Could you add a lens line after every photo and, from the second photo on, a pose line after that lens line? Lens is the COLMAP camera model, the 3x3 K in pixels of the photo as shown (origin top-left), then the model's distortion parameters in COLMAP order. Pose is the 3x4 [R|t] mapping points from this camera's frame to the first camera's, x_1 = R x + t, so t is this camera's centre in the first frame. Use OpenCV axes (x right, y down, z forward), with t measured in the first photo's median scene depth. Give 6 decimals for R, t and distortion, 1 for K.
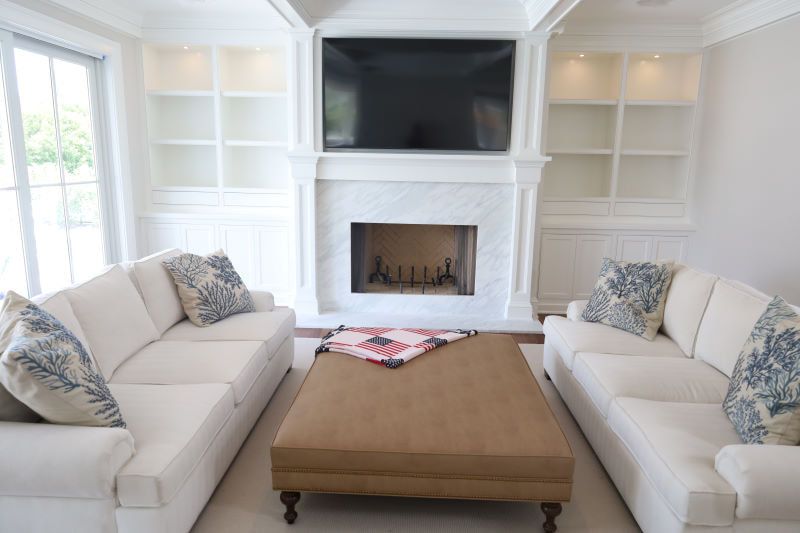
lens RADIAL K [[553.9, 0, 400.0], [0, 553.9, 266.5], [0, 0, 1]] dist [0.005637, 0.000269]
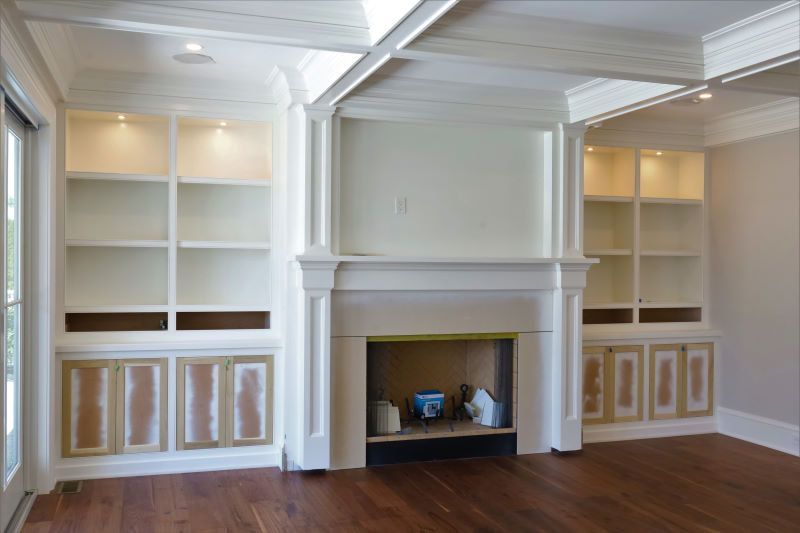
lens RADIAL K [[737.7, 0, 400.0], [0, 737.7, 266.5], [0, 0, 1]] dist [0.007023, 0.002568]
pose [[0.944291, -0.012009, 0.328892, -0.399583], [0.071235, 0.983102, -0.168628, -0.009607], [-0.321309, 0.182663, 0.929190, 0.010207]]
